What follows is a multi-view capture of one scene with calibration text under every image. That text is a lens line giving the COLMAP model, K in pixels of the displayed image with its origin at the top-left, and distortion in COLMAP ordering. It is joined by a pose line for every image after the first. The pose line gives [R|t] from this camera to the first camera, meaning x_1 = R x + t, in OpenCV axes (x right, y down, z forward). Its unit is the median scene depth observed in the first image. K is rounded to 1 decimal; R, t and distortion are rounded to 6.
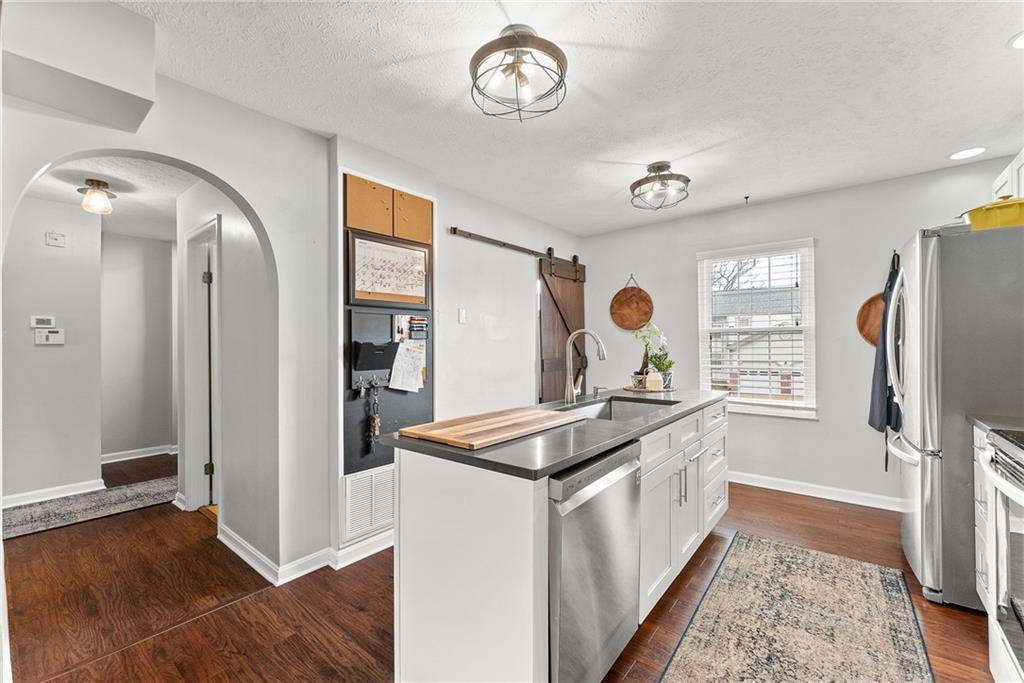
lens RADIAL K [[414.6, 0, 514.1], [0, 414.6, 346.2], [0, 0, 1]] dist [0.000085, -0.000091]
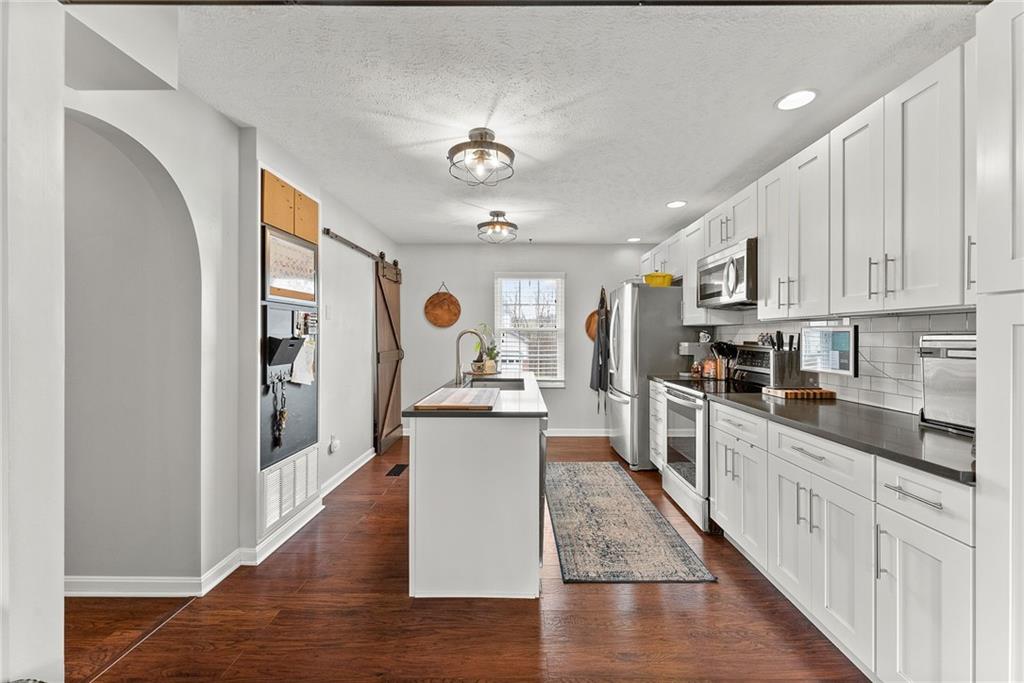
lens RADIAL K [[408.8, 0, 512.0], [0, 408.8, 341.5], [0, 0, 1]] dist [0.001348, 0.000095]
pose [[0.790605, 0.000793, 0.612326, -0.489185], [-0.005996, 0.999961, 0.006446, -0.009476], [-0.612297, -0.008767, 0.790579, -0.137524]]
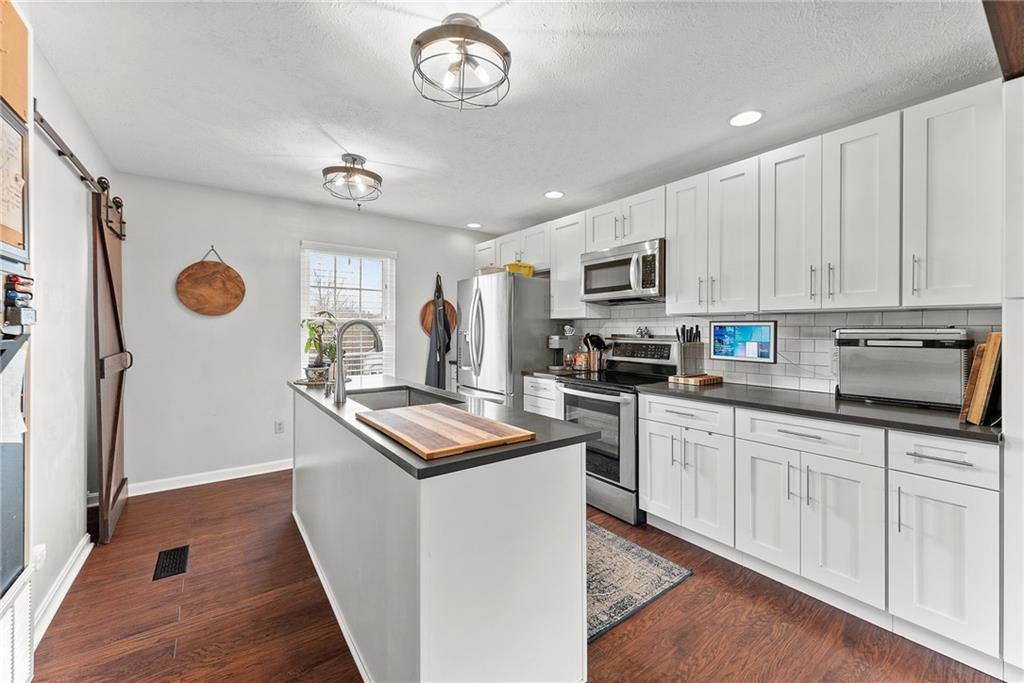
lens RADIAL K [[414.7, 0, 515.1], [0, 414.7, 334.3], [0, 0, 1]] dist [0.000918, -0.000008]
pose [[0.256332, -0.002768, 0.966585, -0.561499], [-0.001791, 0.999993, 0.003338, -0.010138], [-0.966587, -0.002587, 0.256325, 0.379787]]
